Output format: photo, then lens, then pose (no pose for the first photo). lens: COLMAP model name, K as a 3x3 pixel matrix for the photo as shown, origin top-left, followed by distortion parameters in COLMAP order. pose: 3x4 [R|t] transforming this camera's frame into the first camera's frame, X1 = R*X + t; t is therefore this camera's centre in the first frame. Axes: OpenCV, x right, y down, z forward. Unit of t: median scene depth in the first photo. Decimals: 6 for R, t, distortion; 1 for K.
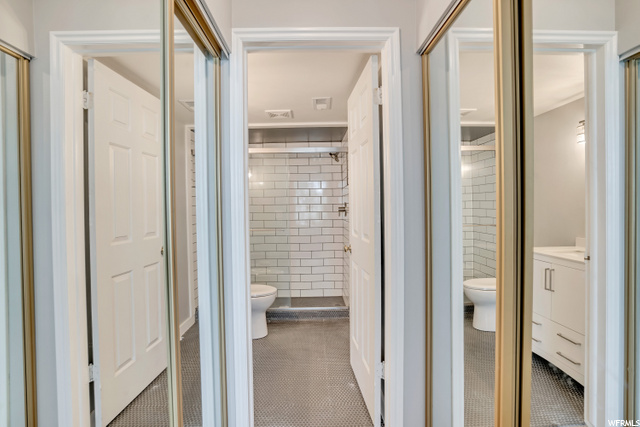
lens RADIAL K [[303.6, 0, 318.6], [0, 303.6, 212.0], [0, 0, 1]] dist [-0.034838, 0.005210]
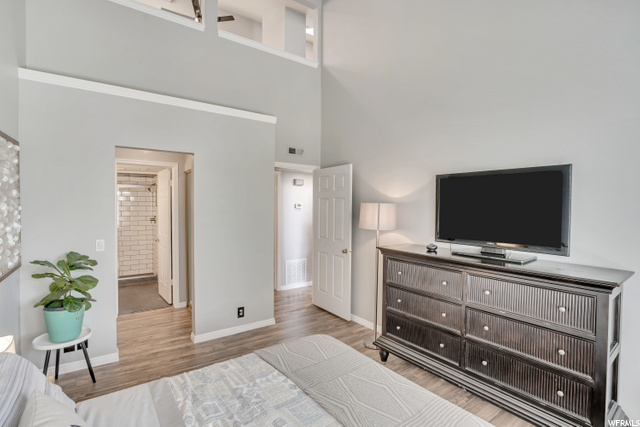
lens RADIAL K [[303.6, 0, 319.4], [0, 303.6, 212.3], [0, 0, 1]] dist [-0.034838, 0.005210]
pose [[0.826761, 0.009563, 0.562472, -0.092326], [-0.009053, 0.999952, -0.003694, -0.047894], [-0.562480, -0.002039, 0.826808, -0.852311]]
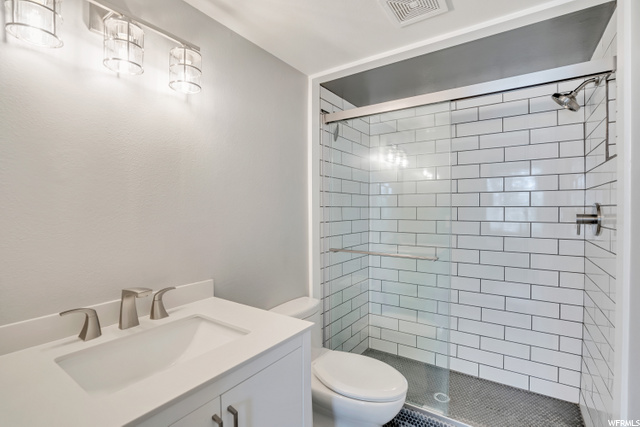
lens RADIAL K [[303.6, 0, 316.1], [0, 303.6, 211.6], [0, 0, 1]] dist [-0.034838, 0.005210]
pose [[0.816304, 0.018548, -0.577324, 0.004204], [-0.018611, 0.999810, 0.005807, -0.013711], [0.577322, 0.006005, 0.816494, 0.410999]]
